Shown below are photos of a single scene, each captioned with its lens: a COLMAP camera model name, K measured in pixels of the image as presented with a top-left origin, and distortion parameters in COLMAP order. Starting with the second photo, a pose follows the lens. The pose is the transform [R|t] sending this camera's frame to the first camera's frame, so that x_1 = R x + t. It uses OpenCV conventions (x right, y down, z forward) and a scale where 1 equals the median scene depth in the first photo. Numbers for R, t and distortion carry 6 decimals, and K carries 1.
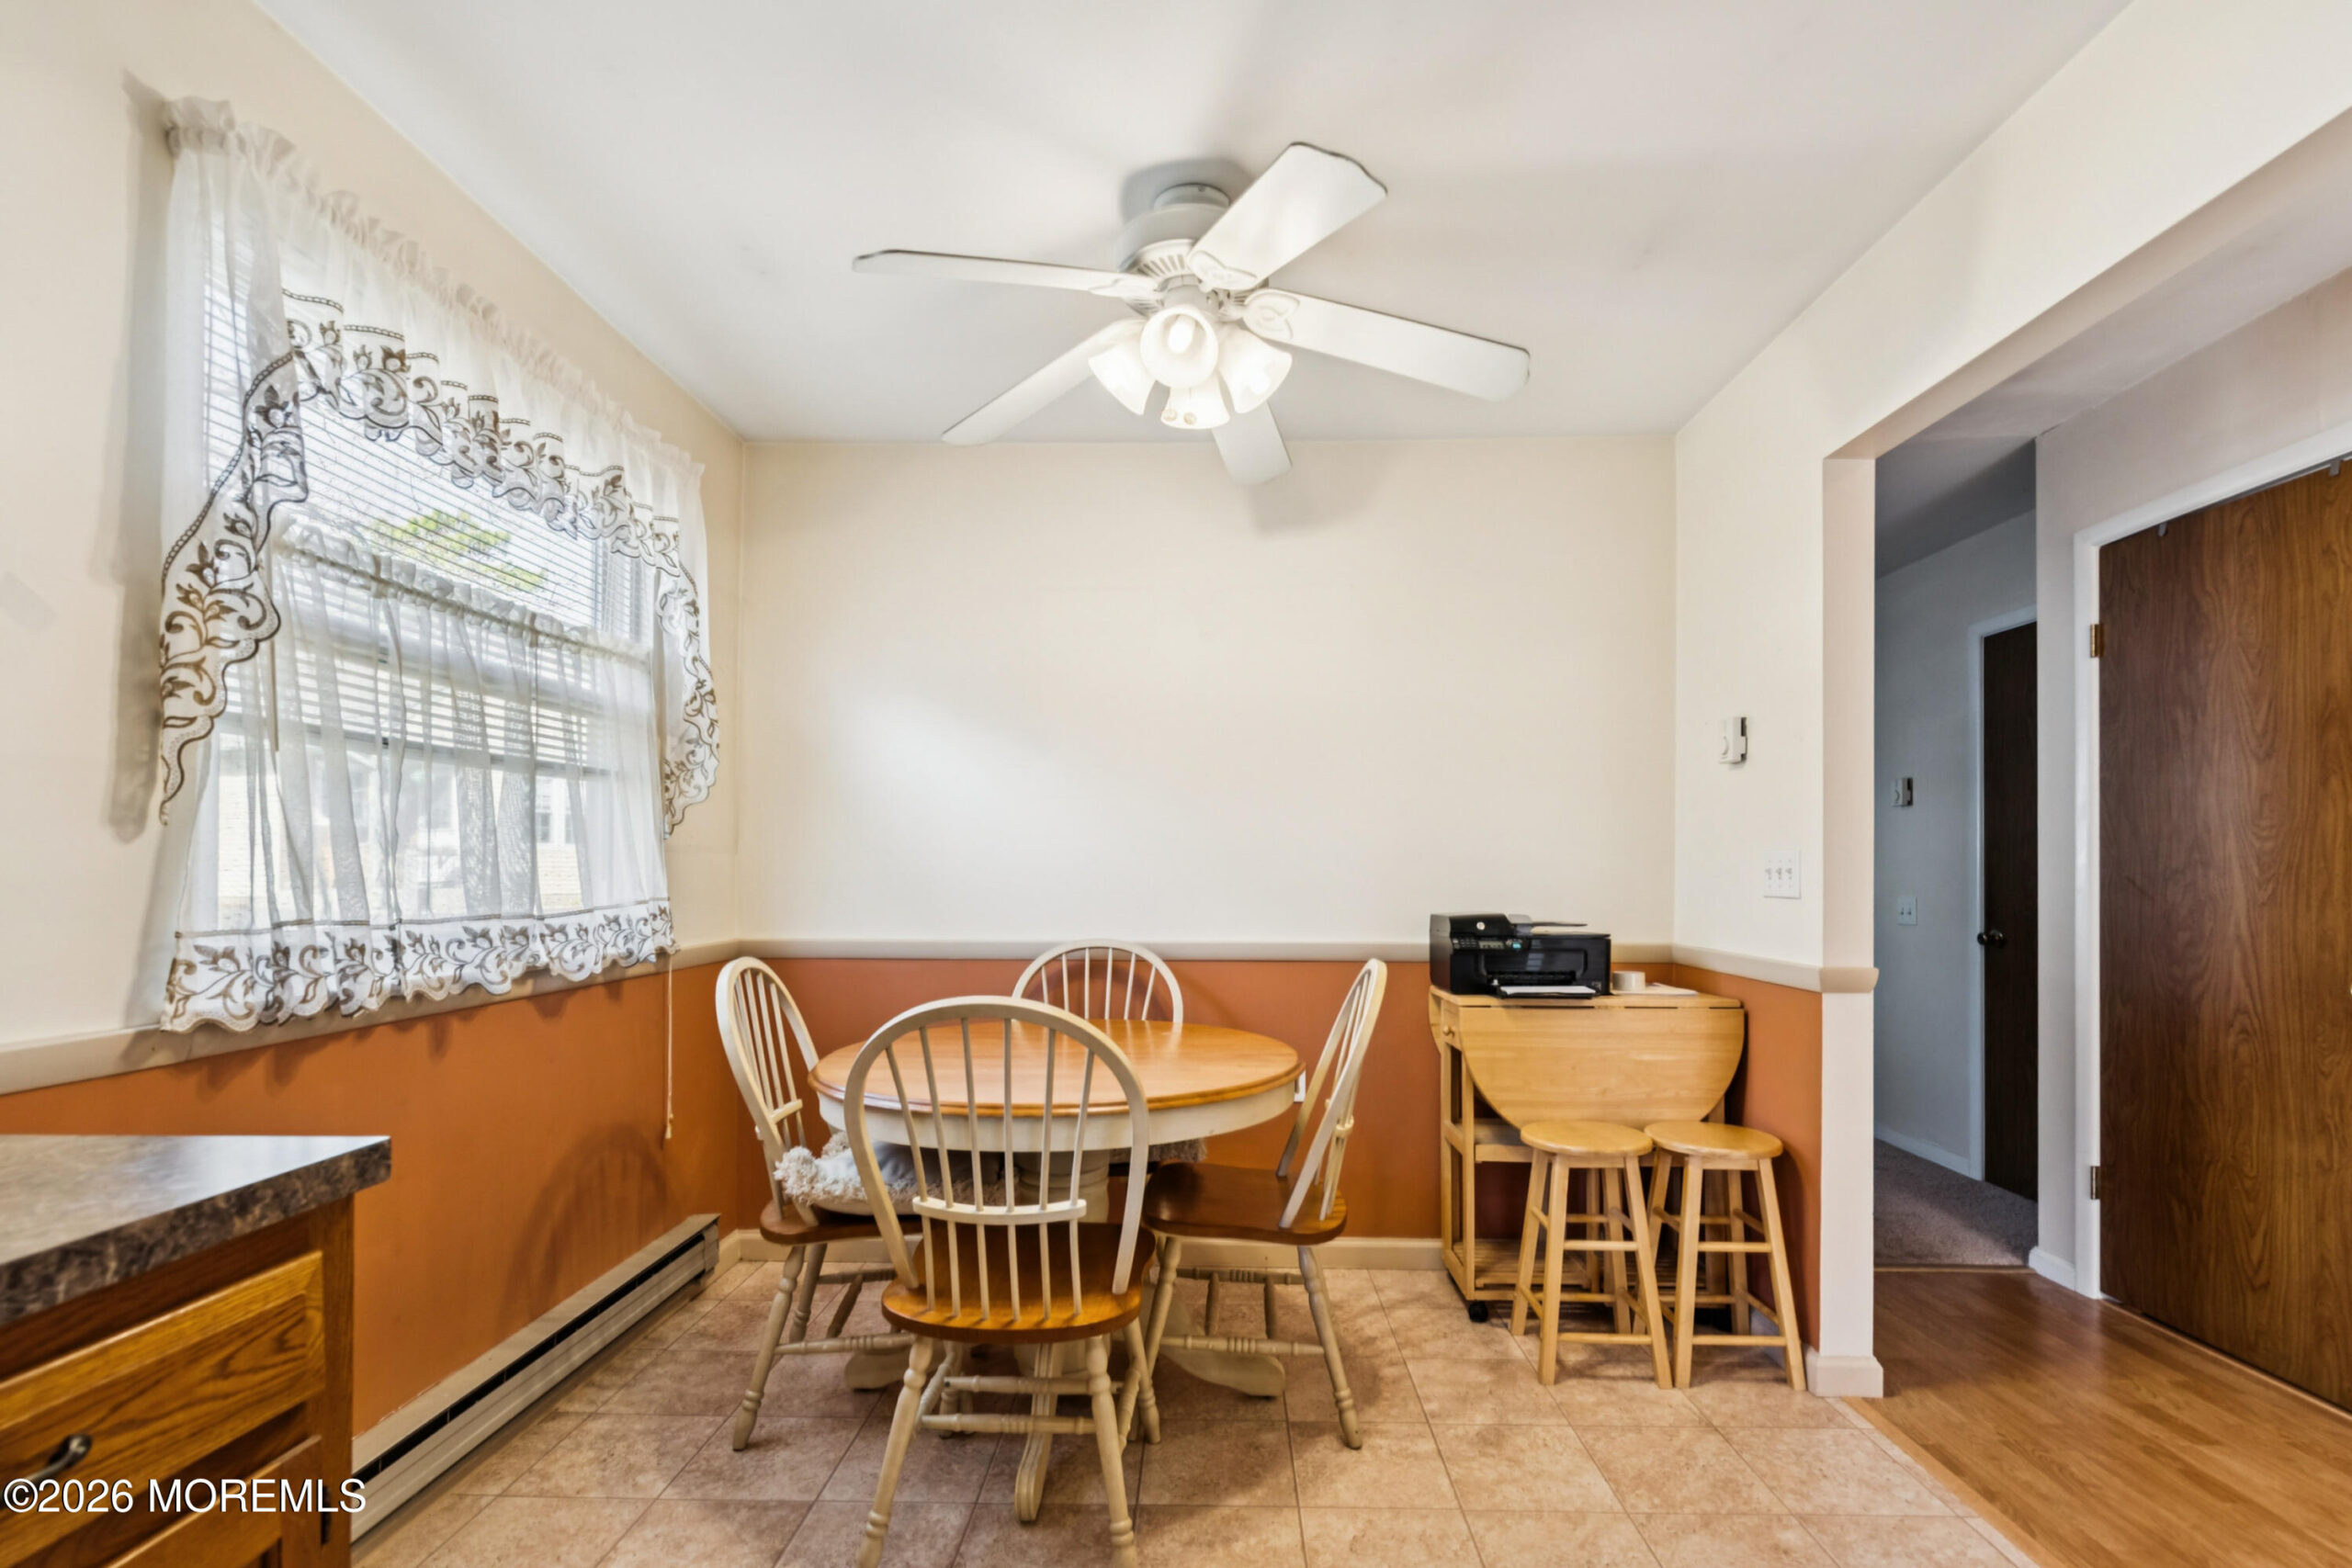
lens RADIAL K [[1040.7, 0, 1203.8], [0, 1040.7, 867.4], [0, 0, 1]] dist [0.000809, 0.000378]
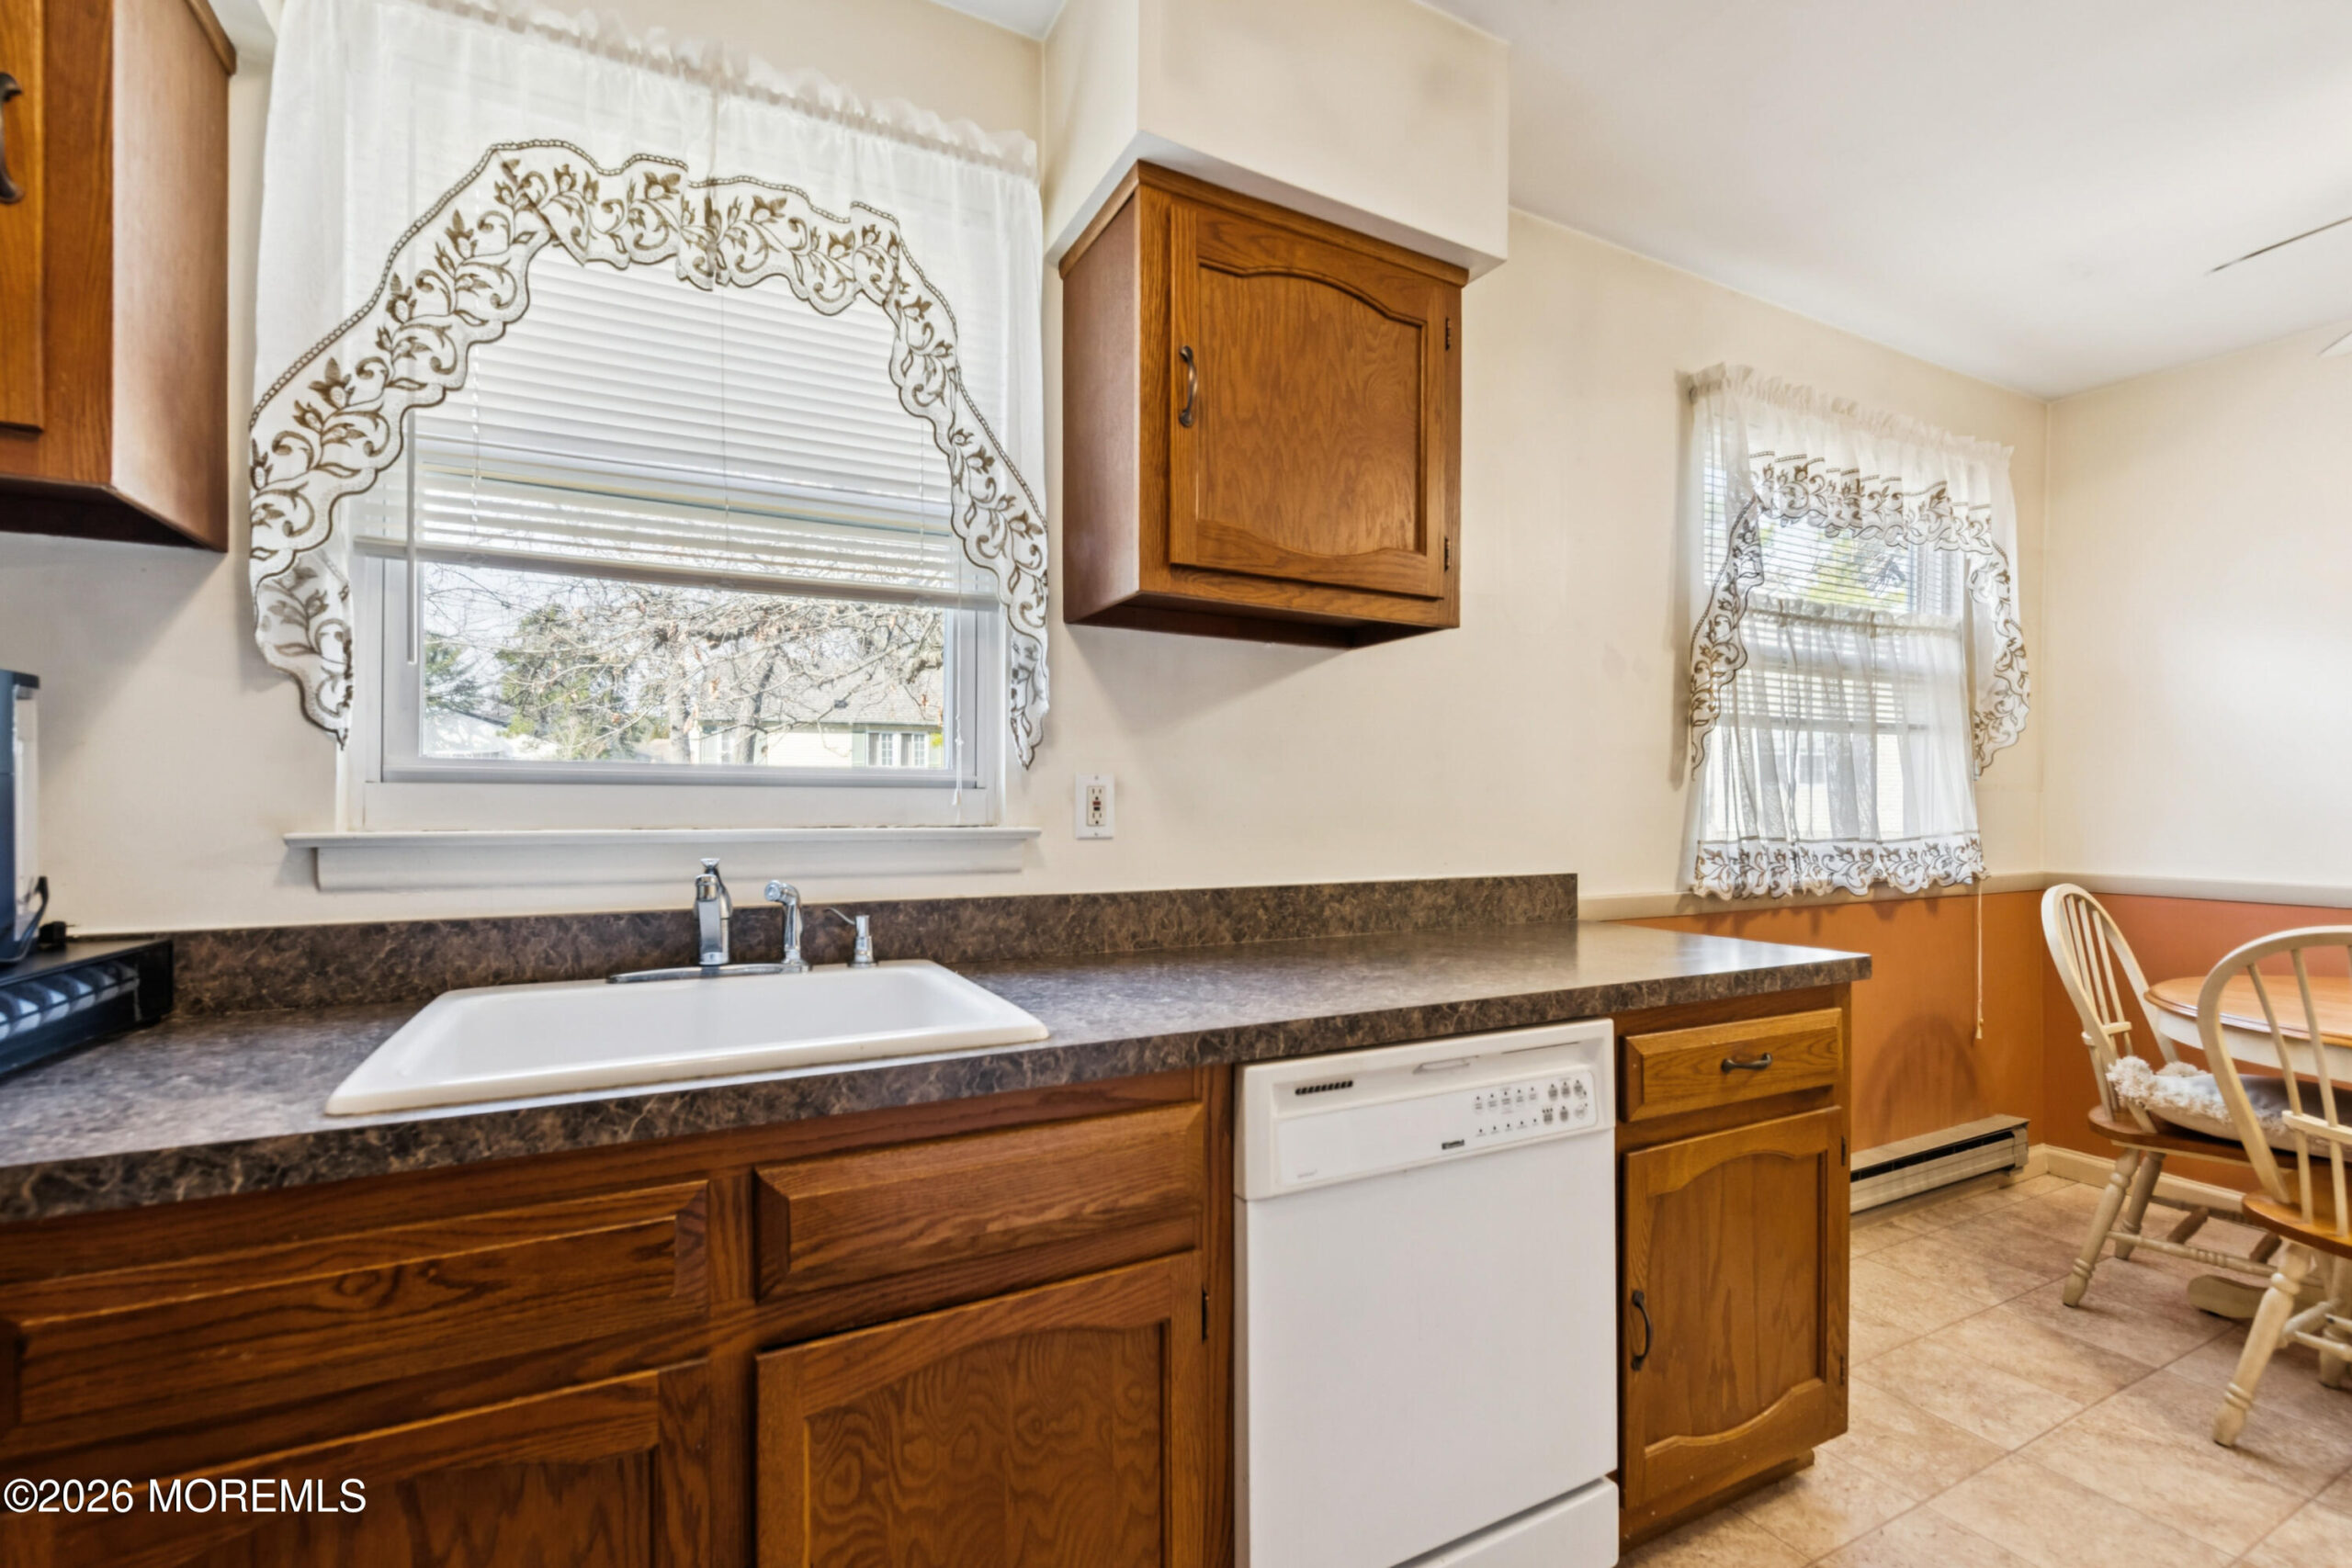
lens RADIAL K [[1025.1, 0, 1186.4], [0, 1025.1, 804.4], [0, 0, 1]] dist [-0.000355, 0.000835]
pose [[0.469370, -0.002695, -0.882997, 0.106492], [0.000937, 0.999996, -0.002554, 0.002986], [0.883001, 0.000371, 0.469371, -0.421521]]
